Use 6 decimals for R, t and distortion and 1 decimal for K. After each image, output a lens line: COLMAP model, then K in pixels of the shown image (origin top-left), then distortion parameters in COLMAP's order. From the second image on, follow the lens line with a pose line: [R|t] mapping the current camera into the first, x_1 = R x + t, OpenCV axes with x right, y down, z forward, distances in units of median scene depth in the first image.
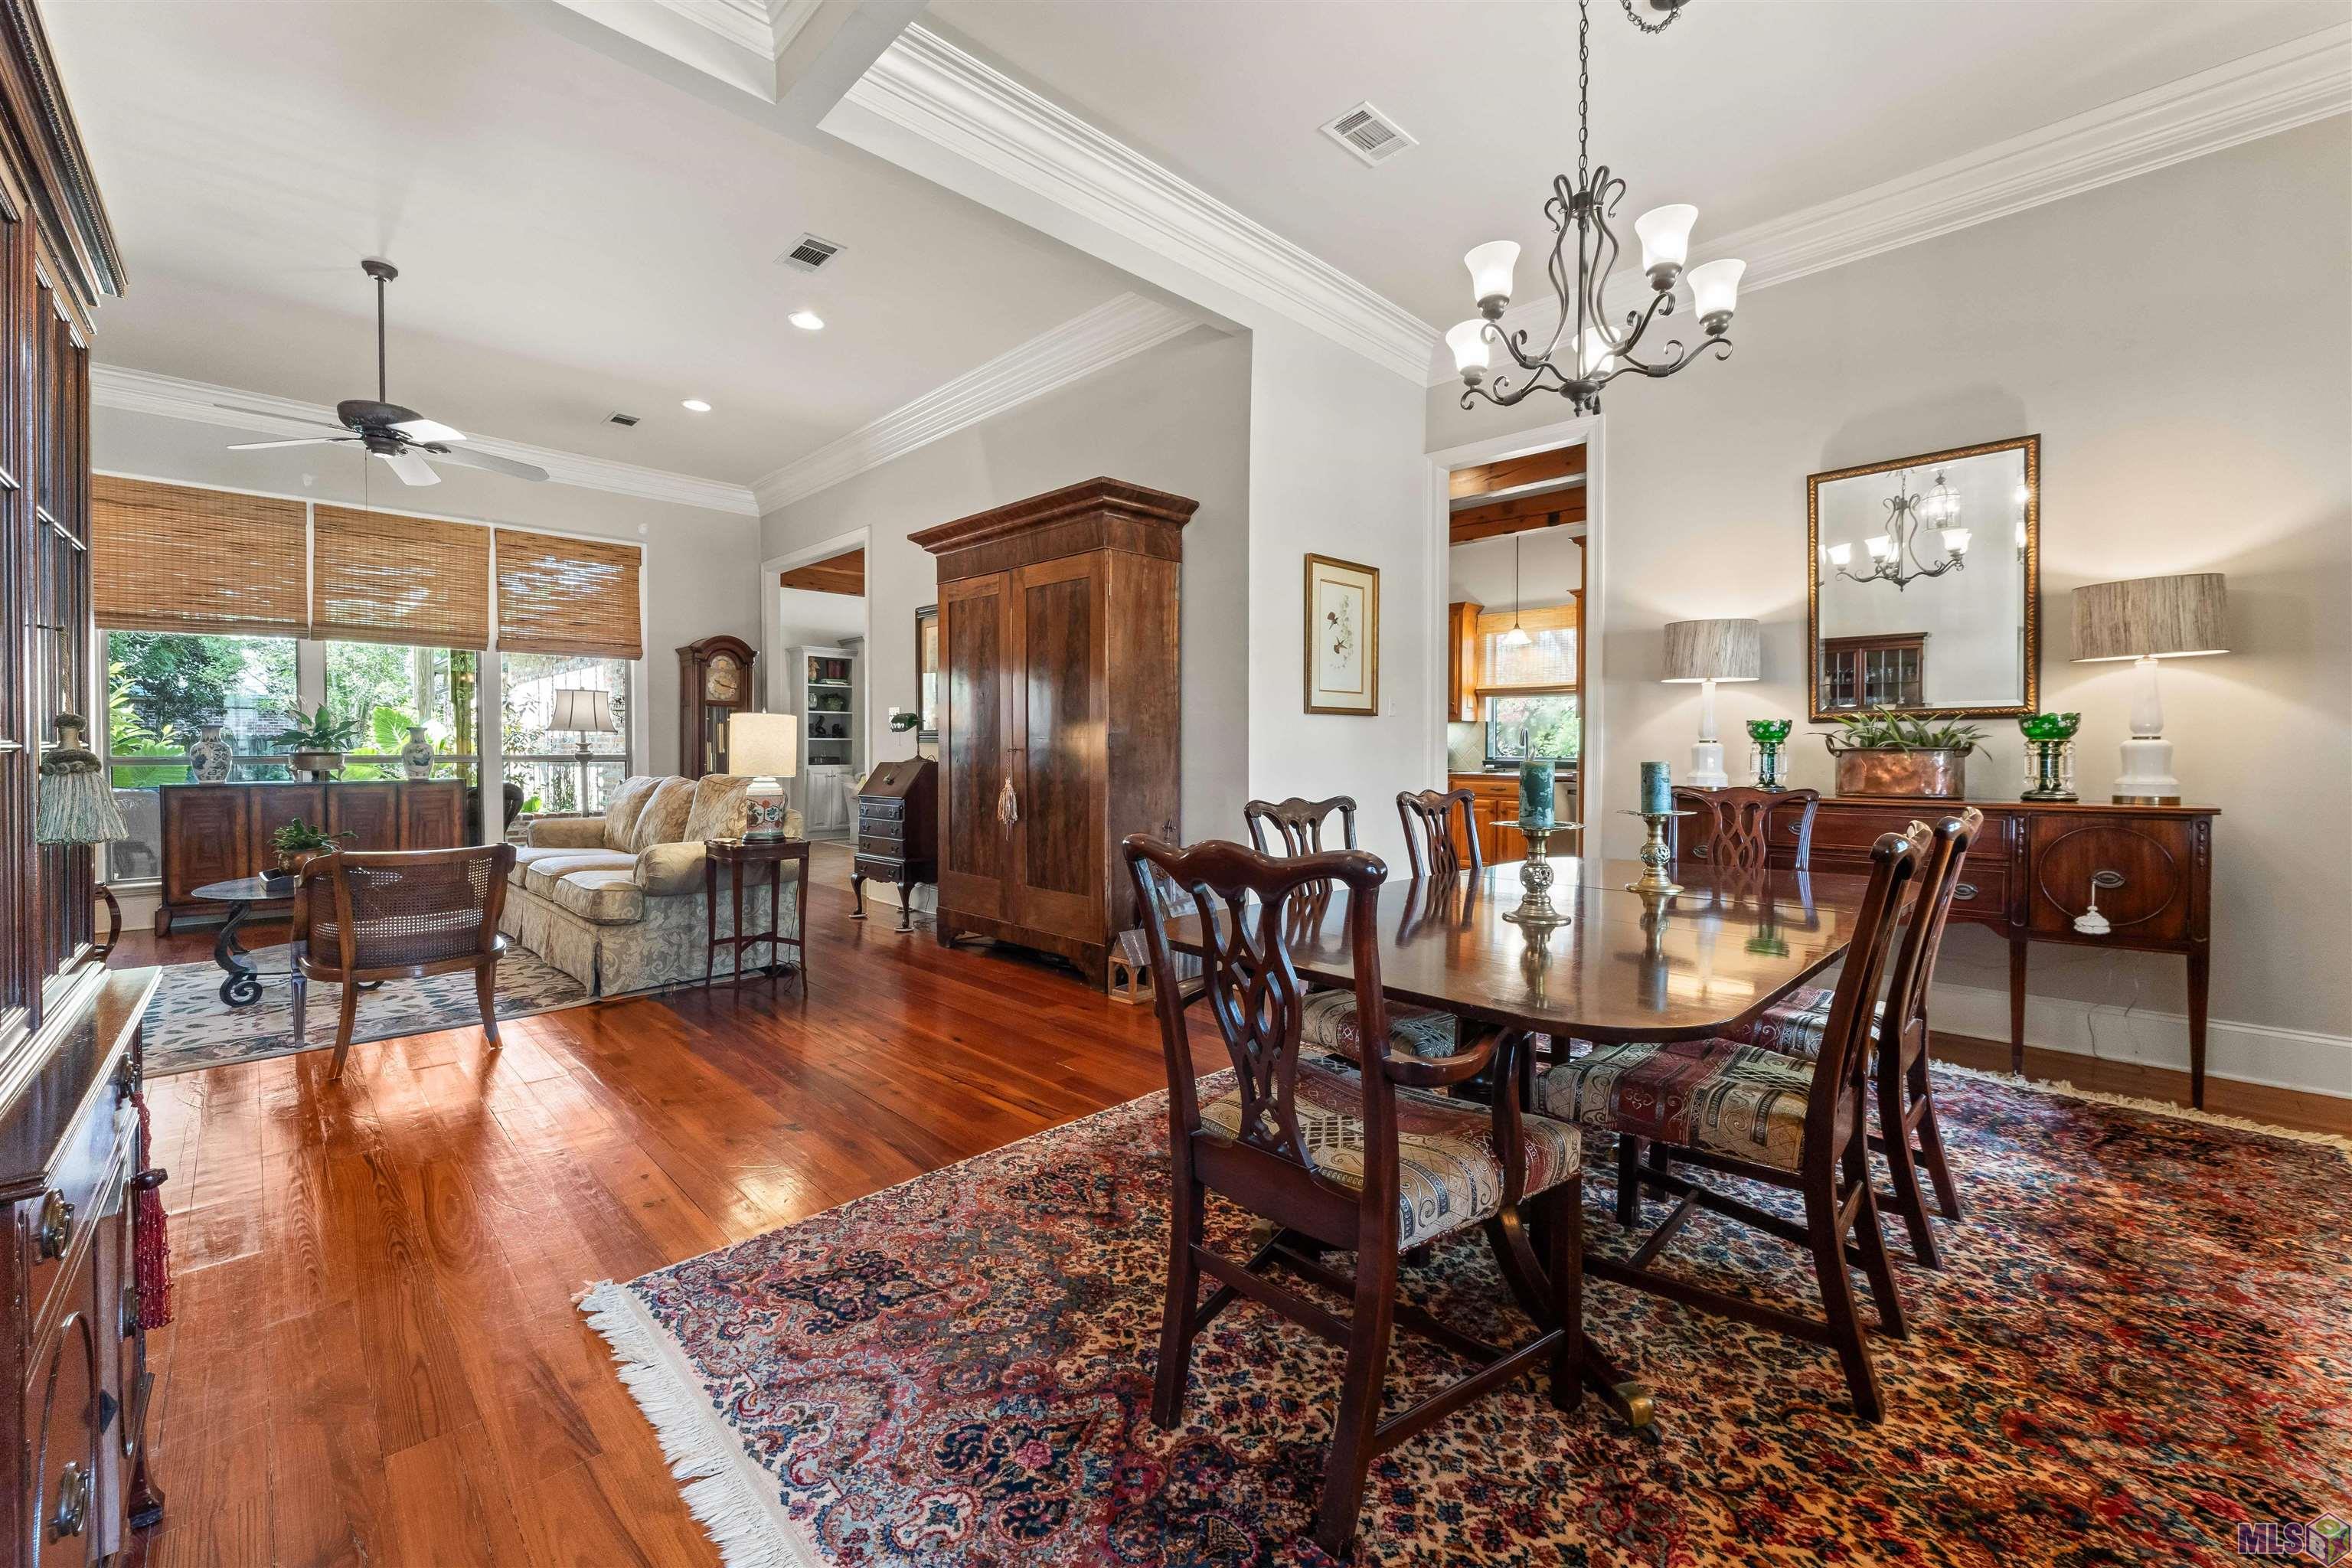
lens RADIAL K [[947.9, 0, 1170.1], [0, 947.9, 763.8], [0, 0, 1]] dist [-0.000733, -0.000741]
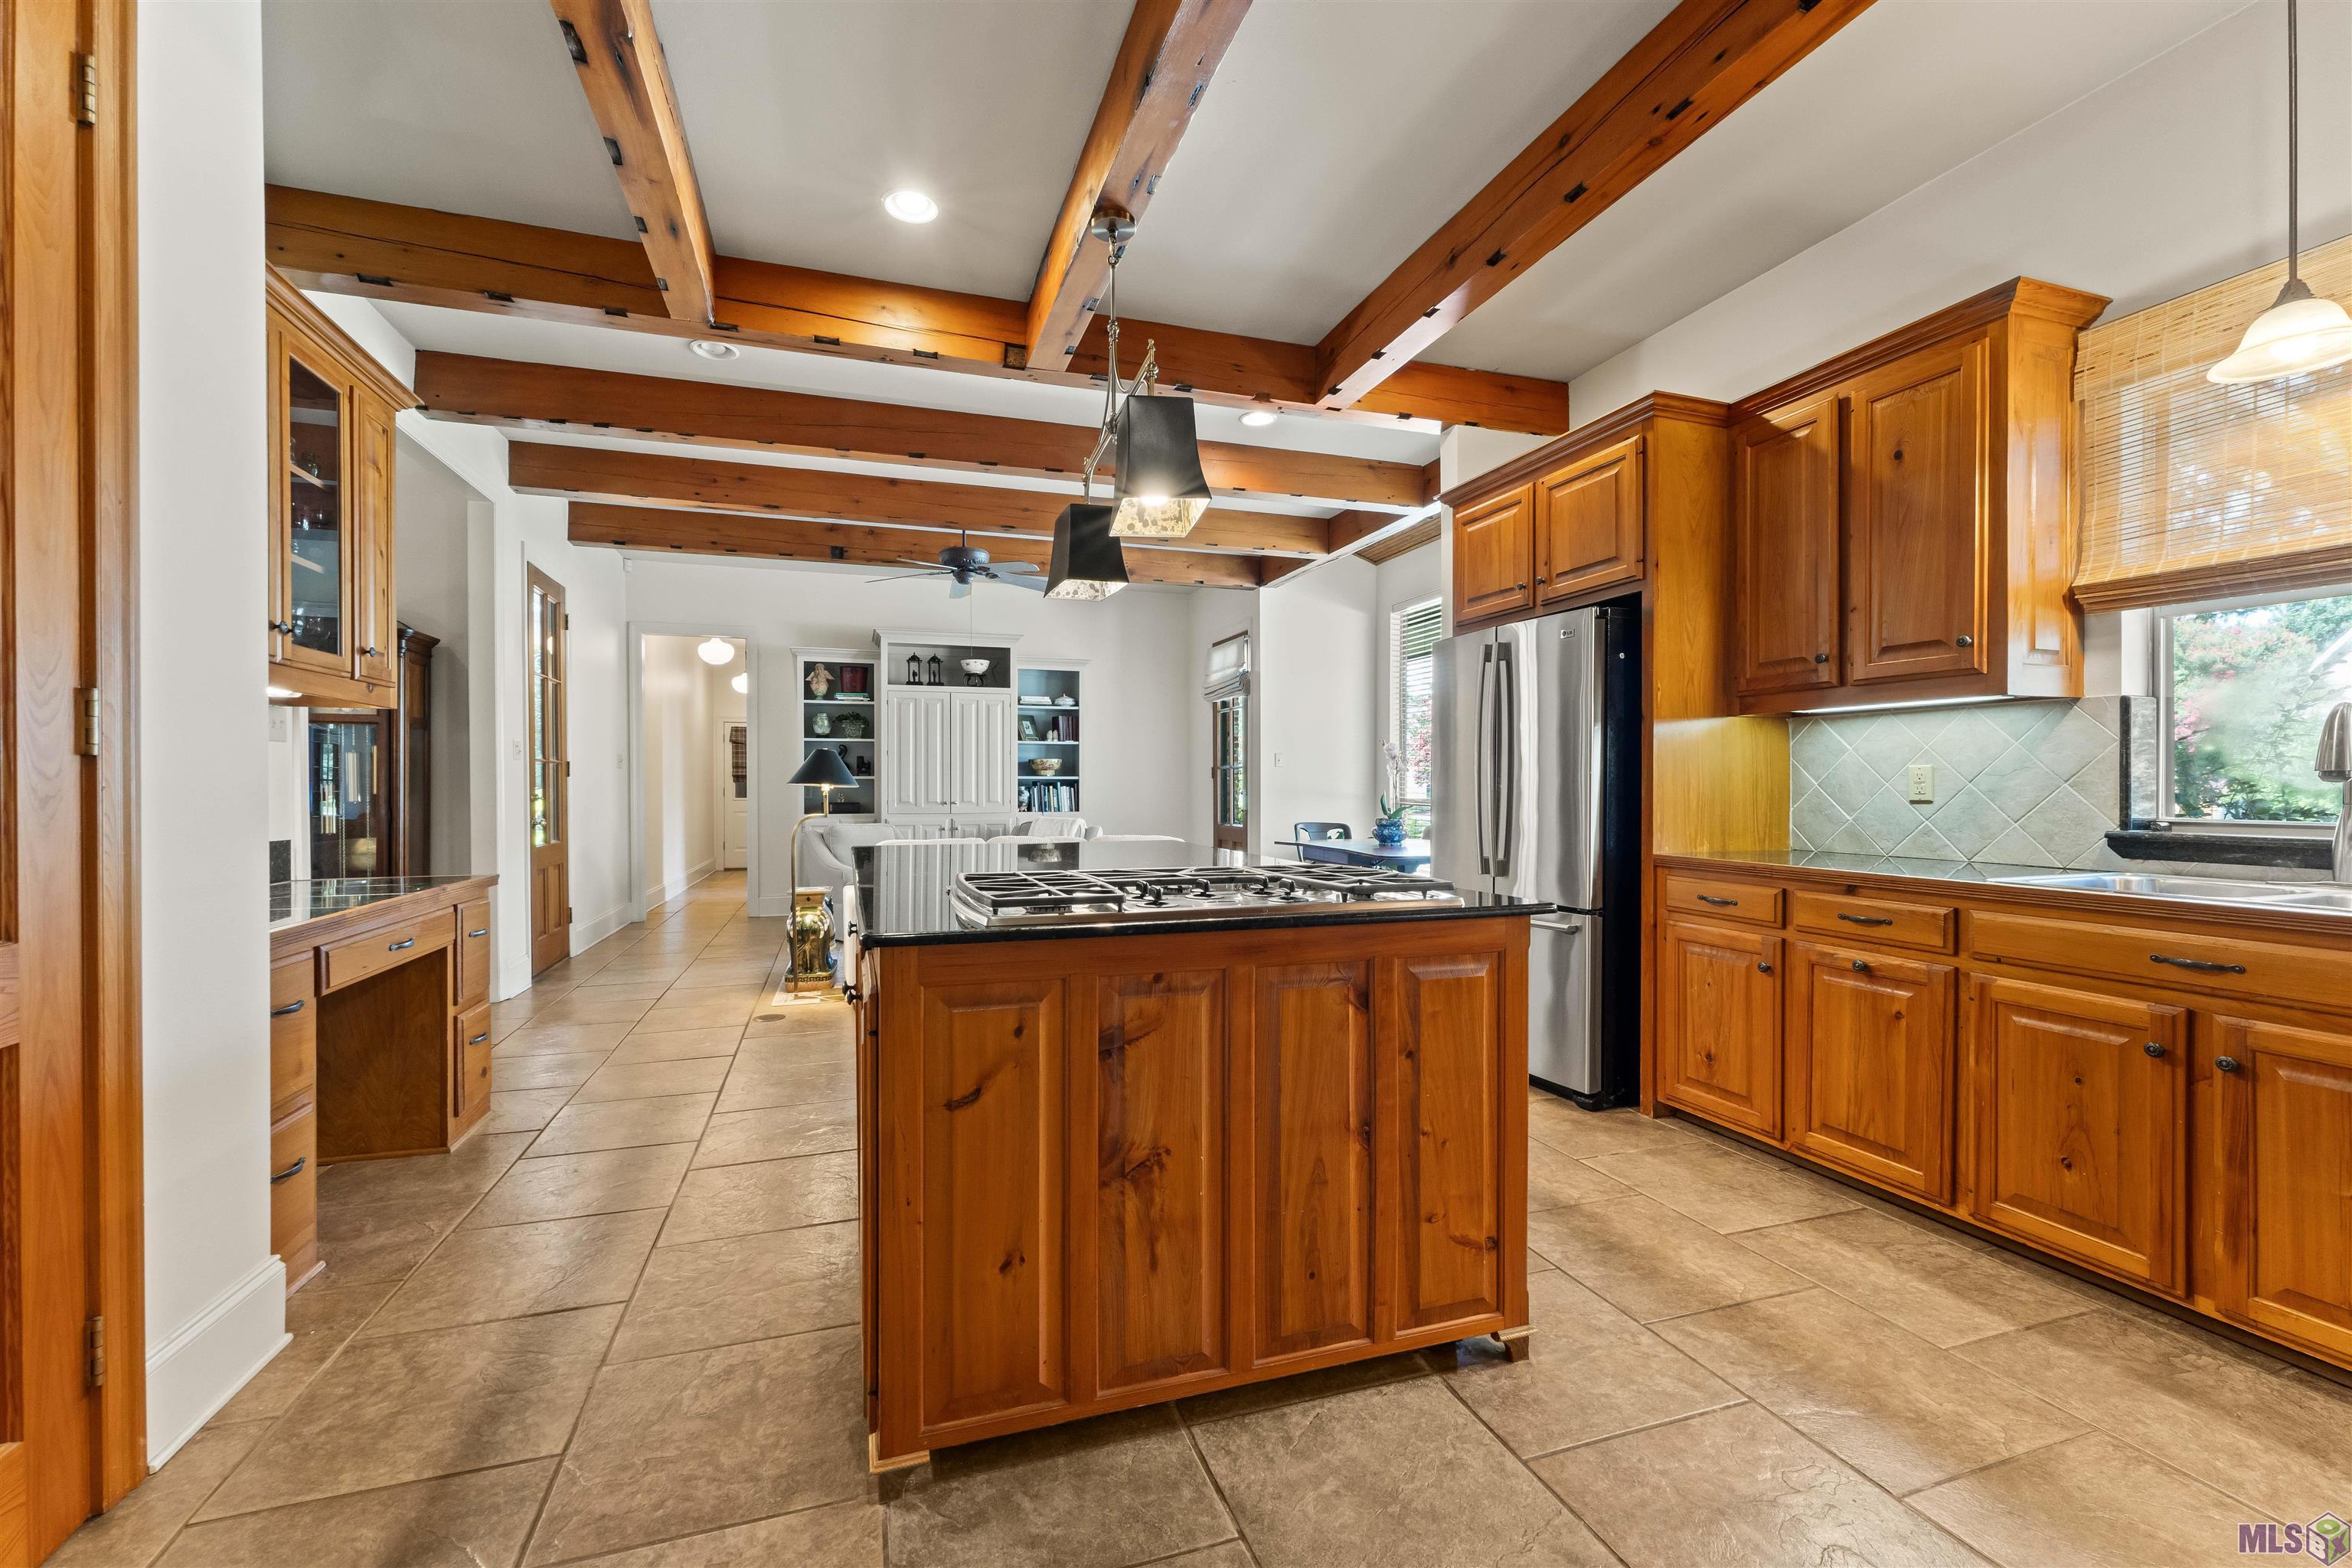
lens RADIAL K [[947.9, 0, 1162.8], [0, 947.9, 788.5], [0, 0, 1]] dist [-0.000733, -0.000741]
pose [[0.899891, -0.004394, -0.436092, 0.153904], [-0.000164, 0.999946, -0.010414, -0.011993], [0.436114, 0.009444, 0.899842, 0.479809]]
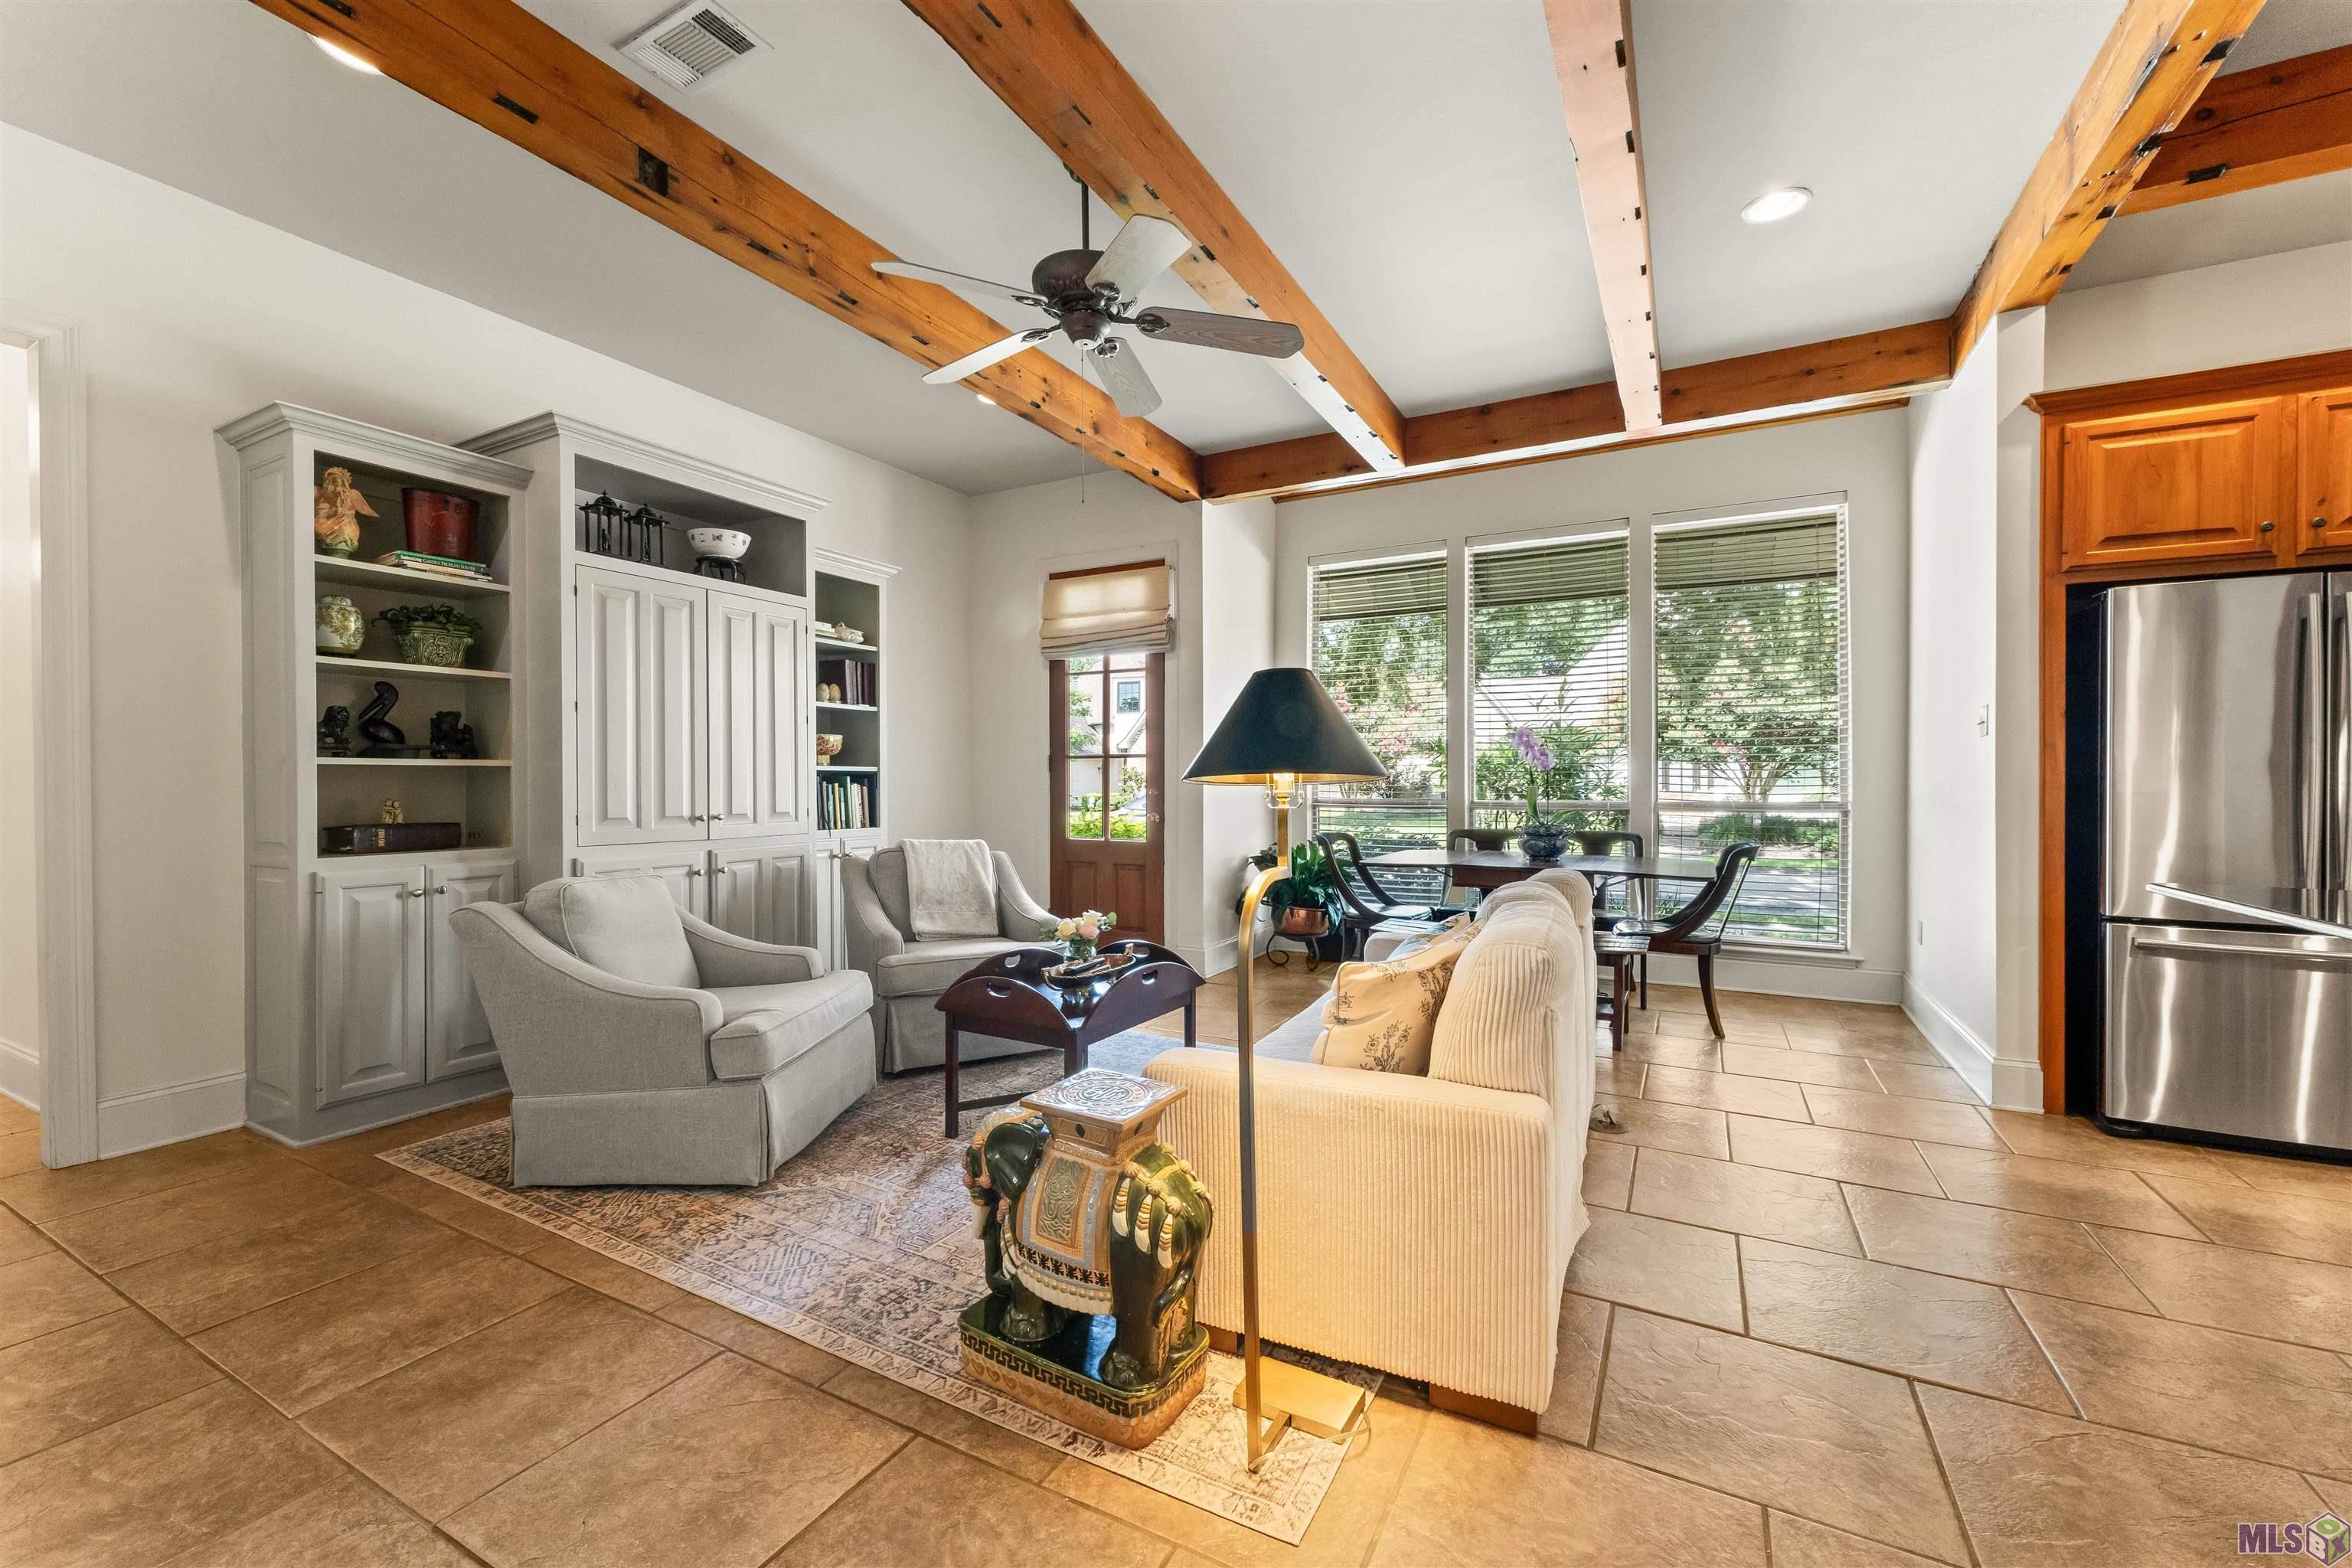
lens RADIAL K [[947.9, 0, 1195.0], [0, 947.9, 786.1], [0, 0, 1]] dist [-0.000733, -0.000741]
pose [[0.953173, -0.004985, 0.302385, -0.225068], [0.007681, 0.999941, -0.007729, -0.015827], [-0.302328, 0.009690, 0.953155, 0.666258]]
